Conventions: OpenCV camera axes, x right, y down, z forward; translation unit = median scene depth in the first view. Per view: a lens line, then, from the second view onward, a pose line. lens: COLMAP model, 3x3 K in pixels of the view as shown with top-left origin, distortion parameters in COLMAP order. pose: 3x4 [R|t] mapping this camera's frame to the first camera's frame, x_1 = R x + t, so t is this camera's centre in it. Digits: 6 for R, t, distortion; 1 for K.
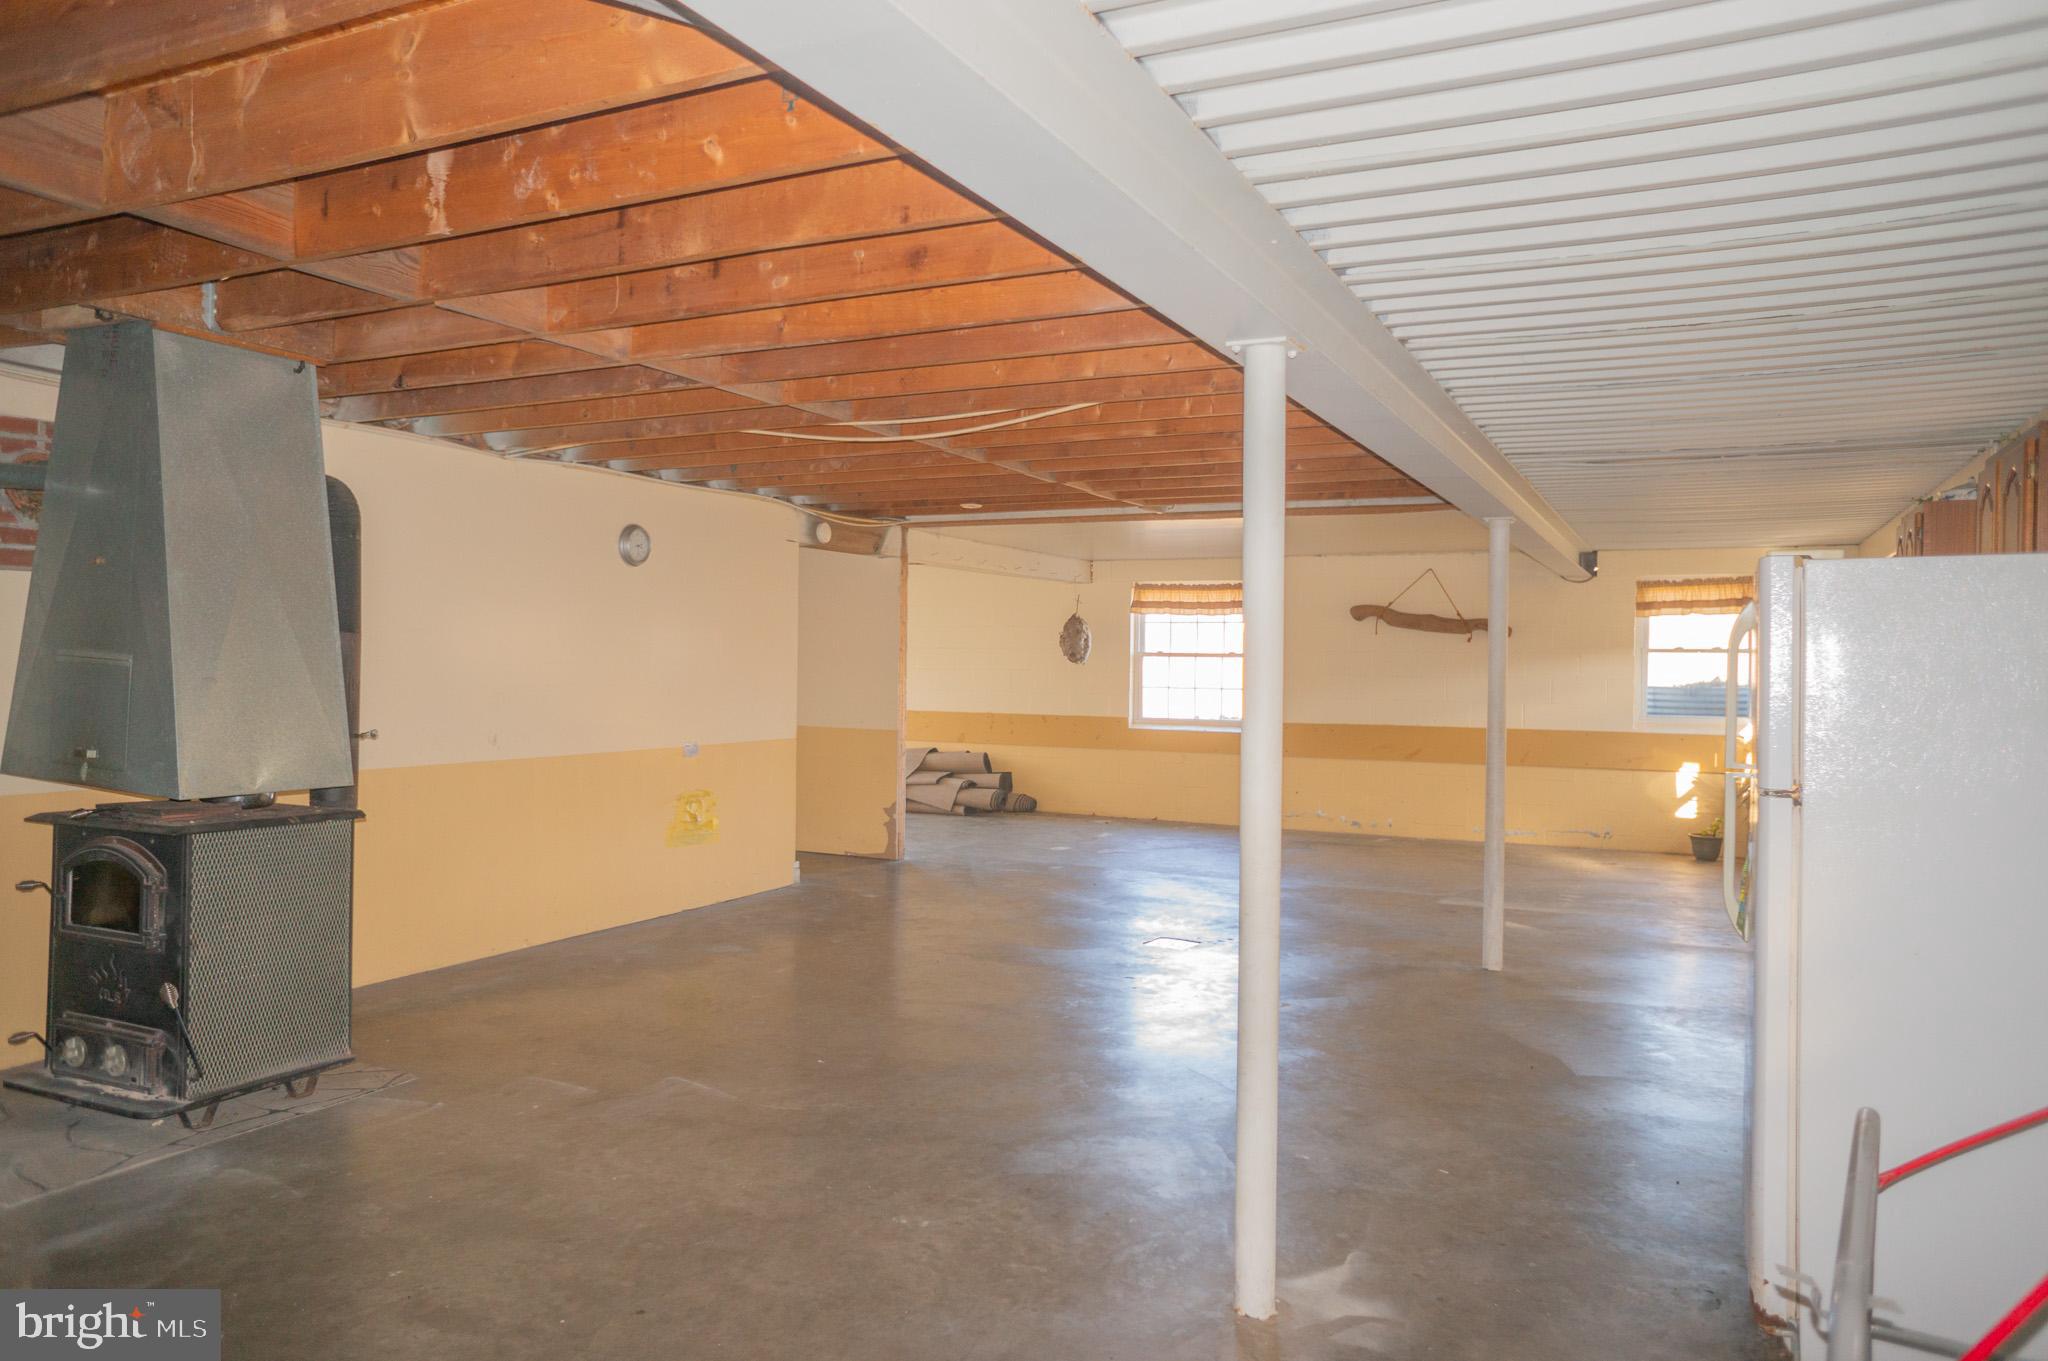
lens RADIAL K [[1380.8, 0, 1025.0], [0, 1380.8, 673.2], [0, 0, 1]] dist [-0.062098, 0.068143]
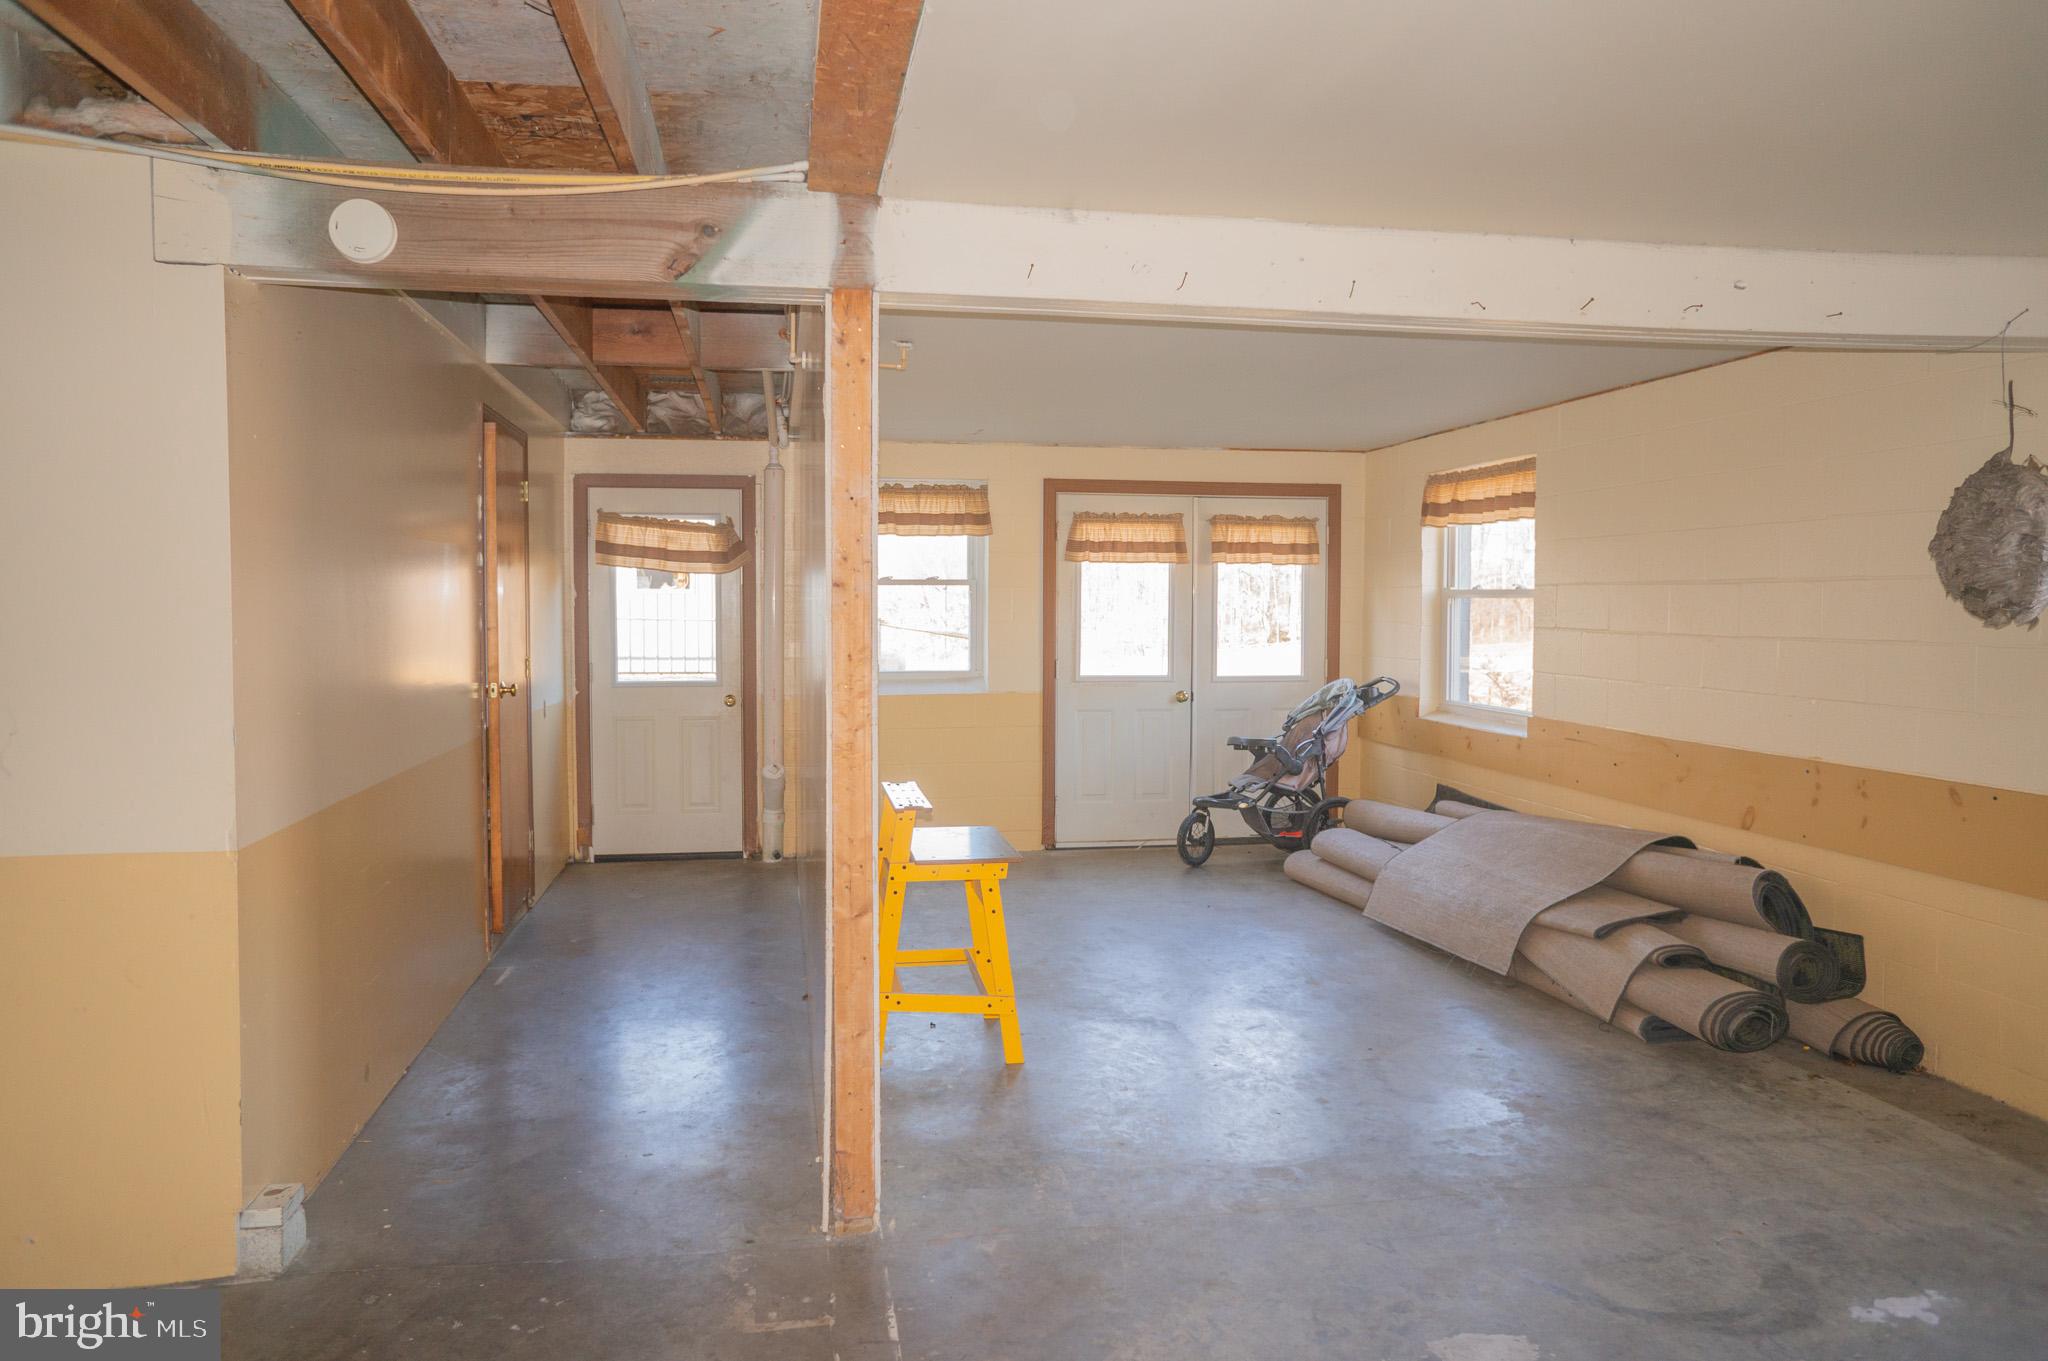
lens RADIAL K [[1380.8, 0, 1025.7], [0, 1380.8, 683.7], [0, 0, 1]] dist [-0.062098, 0.068143]
pose [[0.576899, 0.039646, -0.815853, 0.149555], [-0.004454, 0.998959, 0.045394, -0.006593], [0.816803, -0.022554, 0.576475, 0.651940]]
